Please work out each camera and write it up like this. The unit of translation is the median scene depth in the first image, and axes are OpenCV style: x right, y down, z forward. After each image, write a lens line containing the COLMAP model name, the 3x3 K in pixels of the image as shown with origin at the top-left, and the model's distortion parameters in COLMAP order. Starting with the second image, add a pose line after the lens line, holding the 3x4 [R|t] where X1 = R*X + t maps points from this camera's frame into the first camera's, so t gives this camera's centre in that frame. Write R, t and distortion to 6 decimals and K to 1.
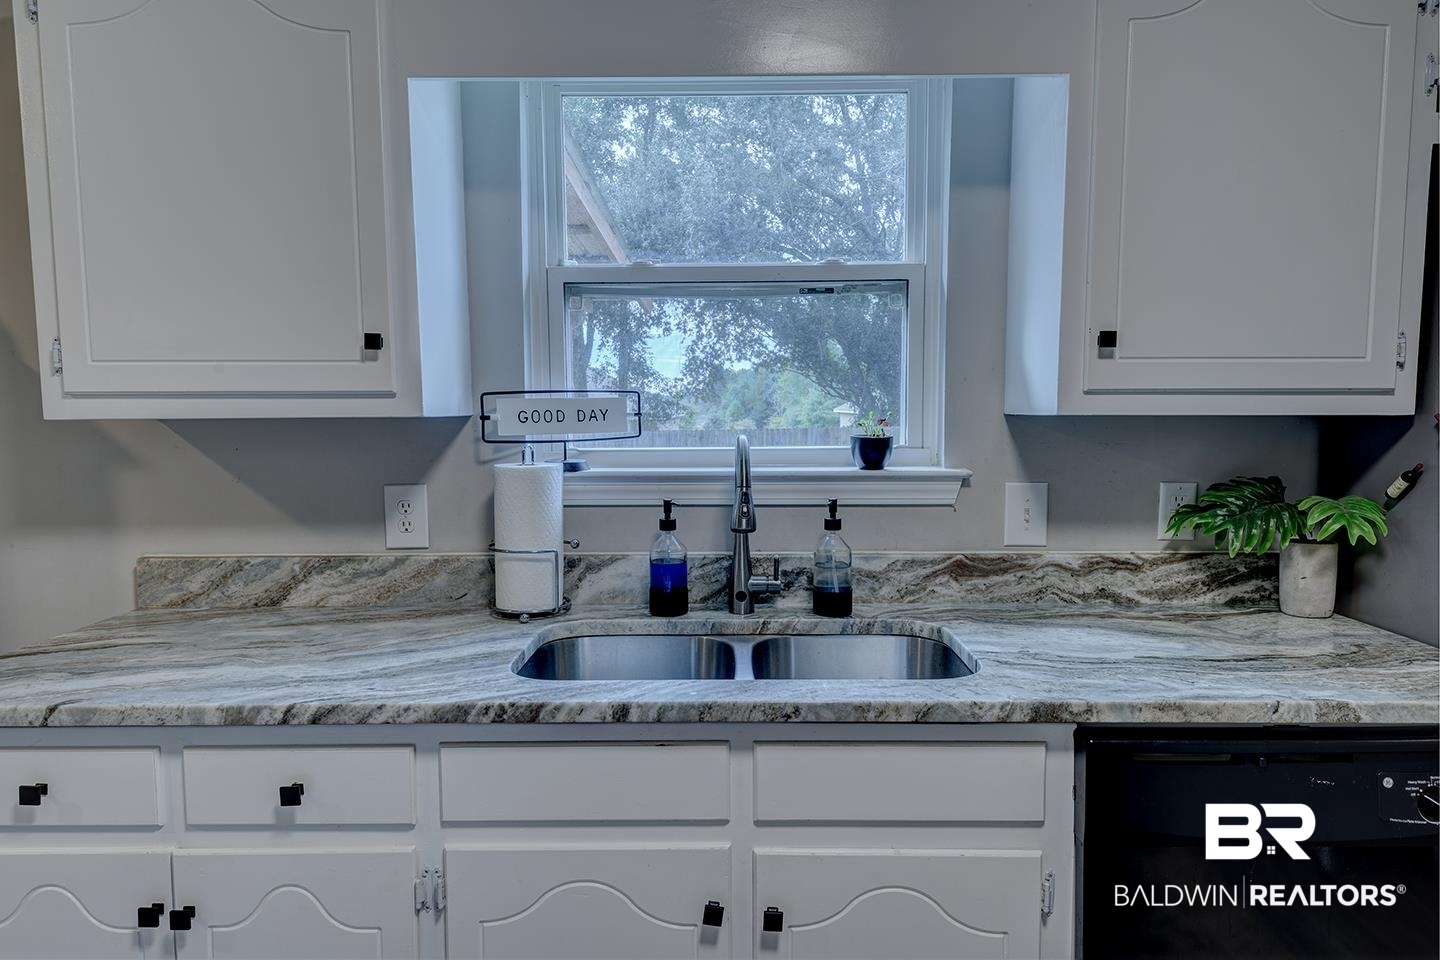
lens RADIAL K [[910.9, 0, 721.4], [0, 910.9, 470.7], [0, 0, 1]] dist [0.031379, -0.007773]
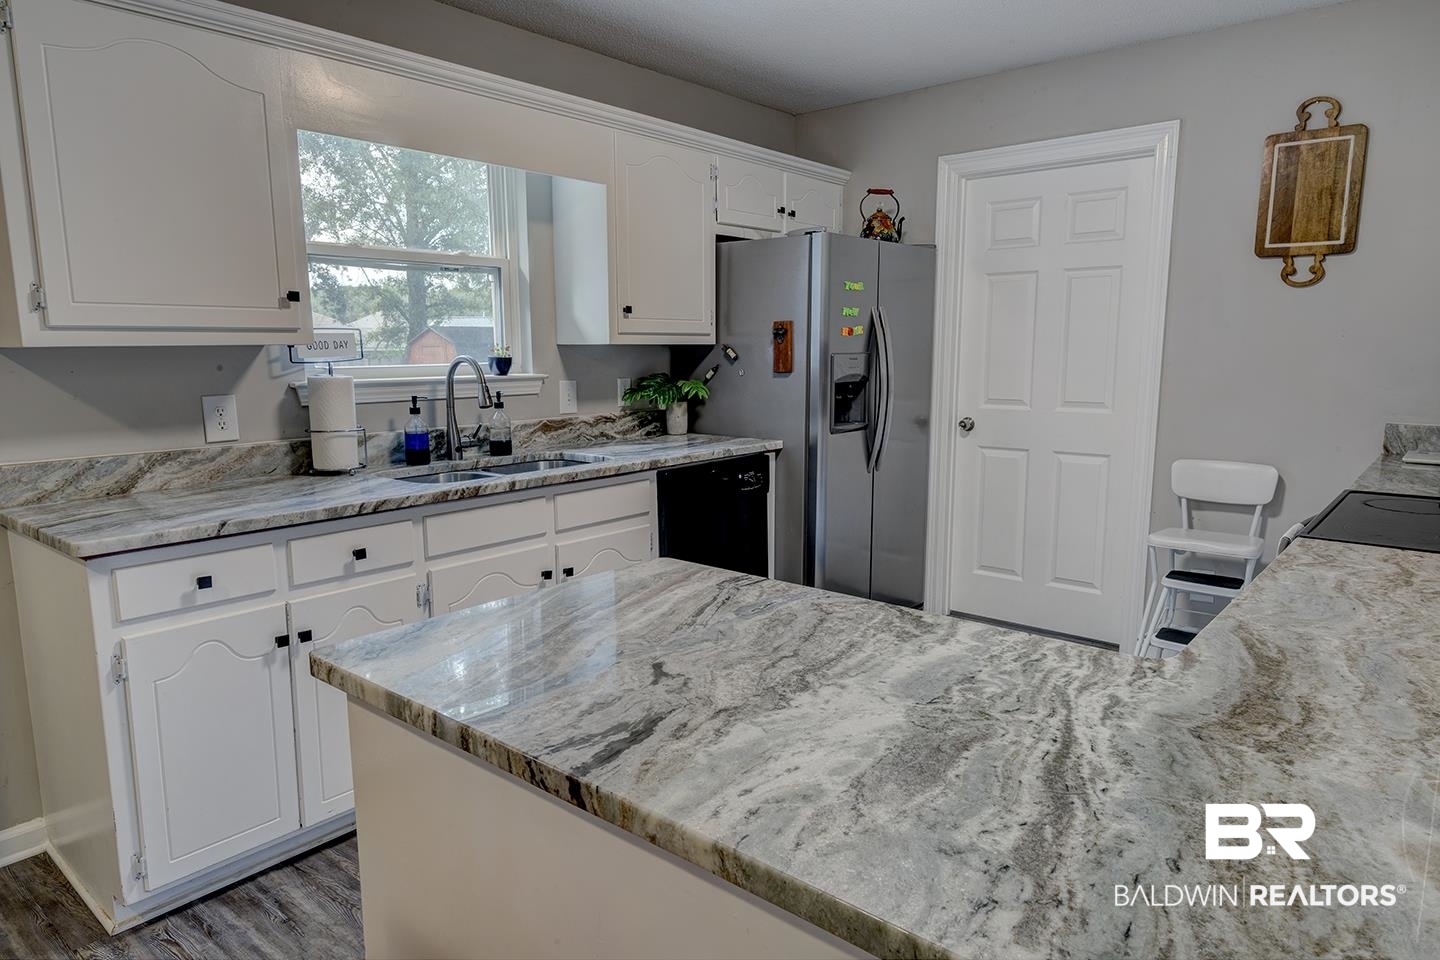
lens RADIAL K [[910.9, 0, 717.5], [0, 910.9, 482.9], [0, 0, 1]] dist [0.031379, -0.007773]
pose [[0.644808, -0.116322, 0.755441, -0.942907], [0.055836, 0.992880, 0.105223, 0.043076], [-0.762302, -0.025667, 0.646712, -0.487909]]
